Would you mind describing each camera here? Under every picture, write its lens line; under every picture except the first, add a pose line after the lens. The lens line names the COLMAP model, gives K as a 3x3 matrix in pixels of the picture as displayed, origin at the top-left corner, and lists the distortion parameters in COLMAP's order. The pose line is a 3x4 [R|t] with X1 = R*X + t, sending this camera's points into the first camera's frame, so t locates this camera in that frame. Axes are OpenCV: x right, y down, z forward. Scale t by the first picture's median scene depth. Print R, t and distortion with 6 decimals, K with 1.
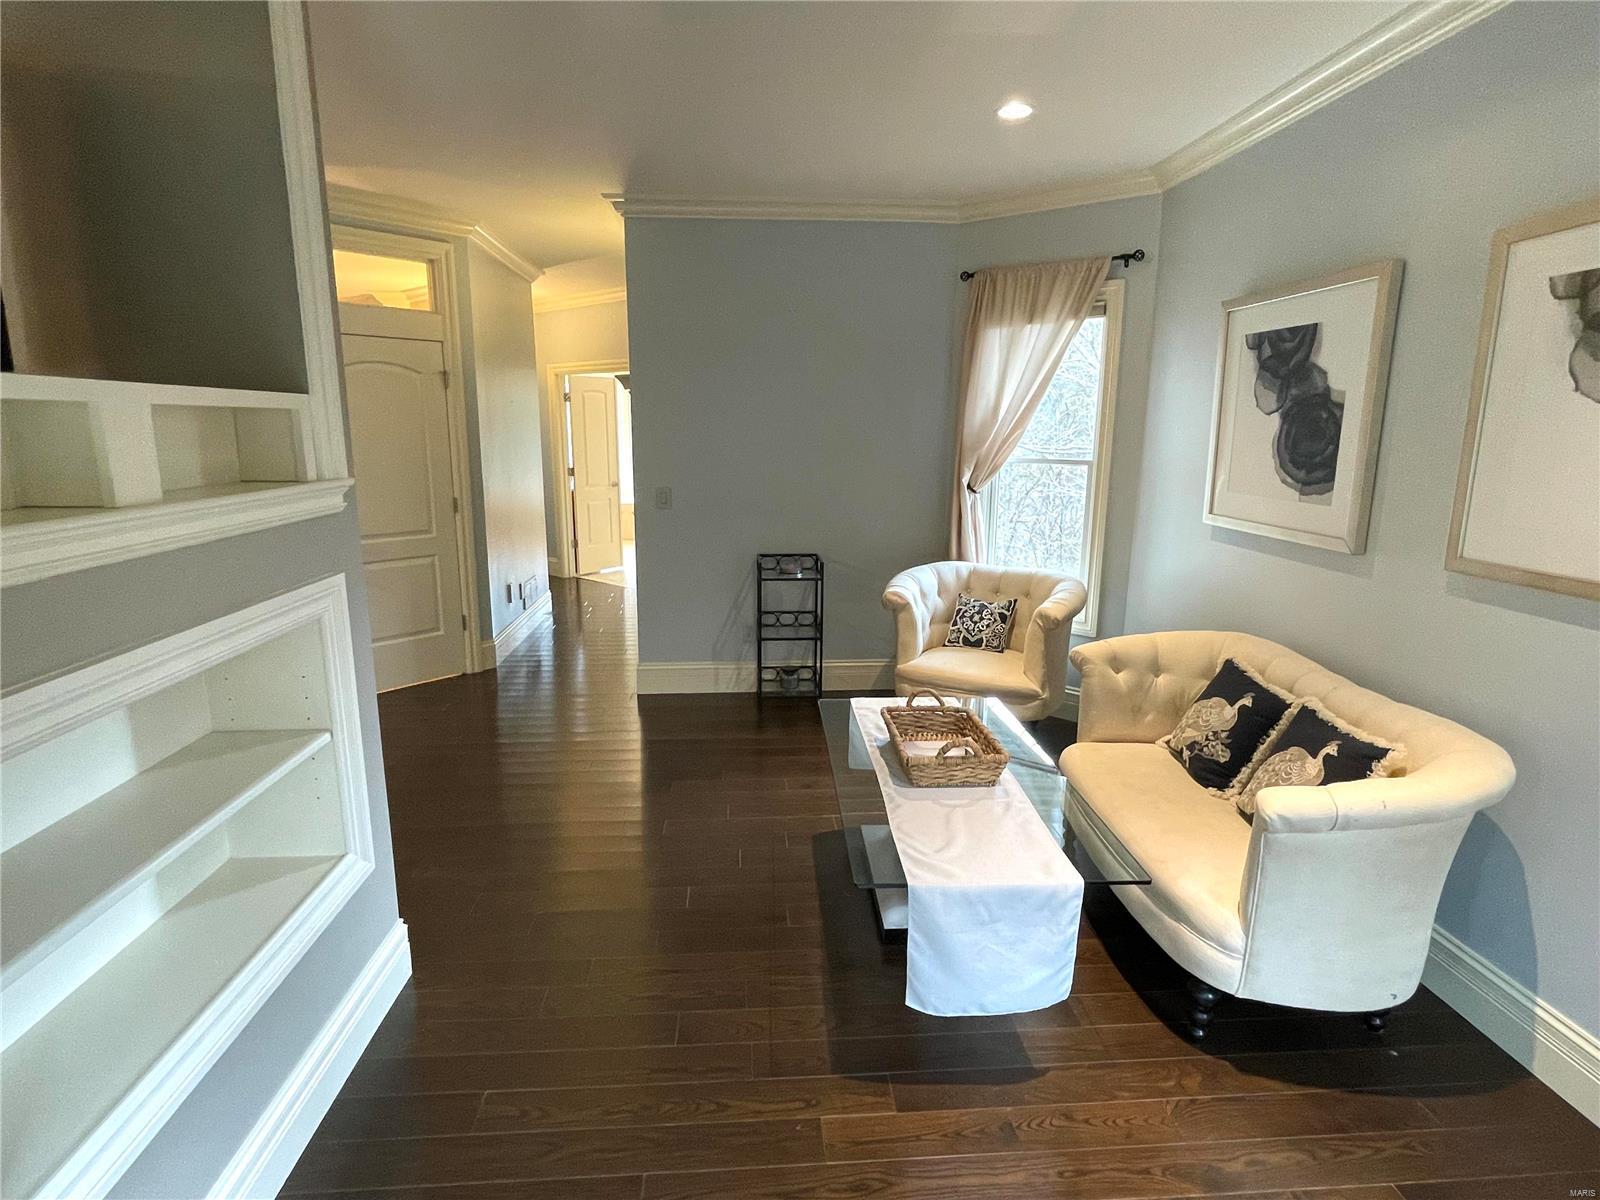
lens RADIAL K [[838.5, 0, 805.0], [0, 838.5, 594.7], [0, 0, 1]] dist [-0.001436, 0.000002]
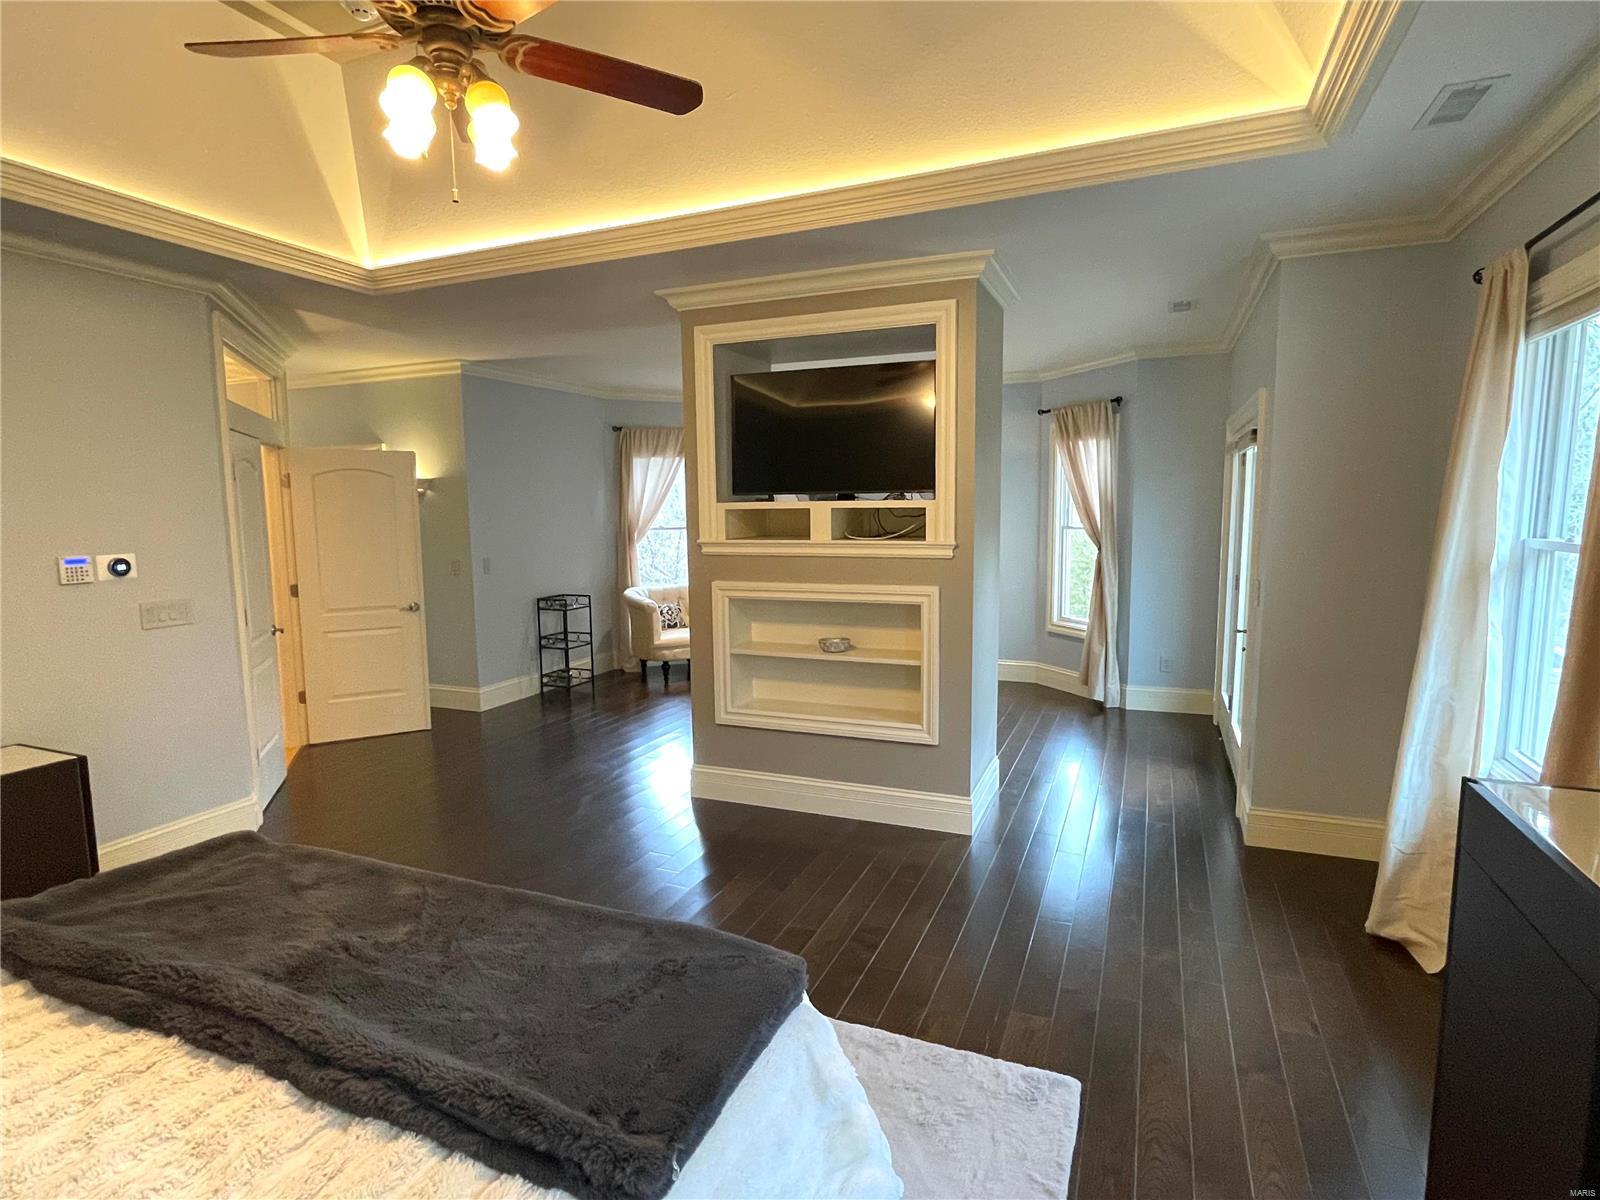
lens RADIAL K [[838.5, 0, 801.2], [0, 838.5, 603.3], [0, 0, 1]] dist [-0.001436, 0.000002]
pose [[0.454375, -0.117332, 0.883050, -1.197074], [0.195863, 0.980189, 0.029457, 0.009228], [-0.869012, 0.159572, 0.468354, -0.112399]]
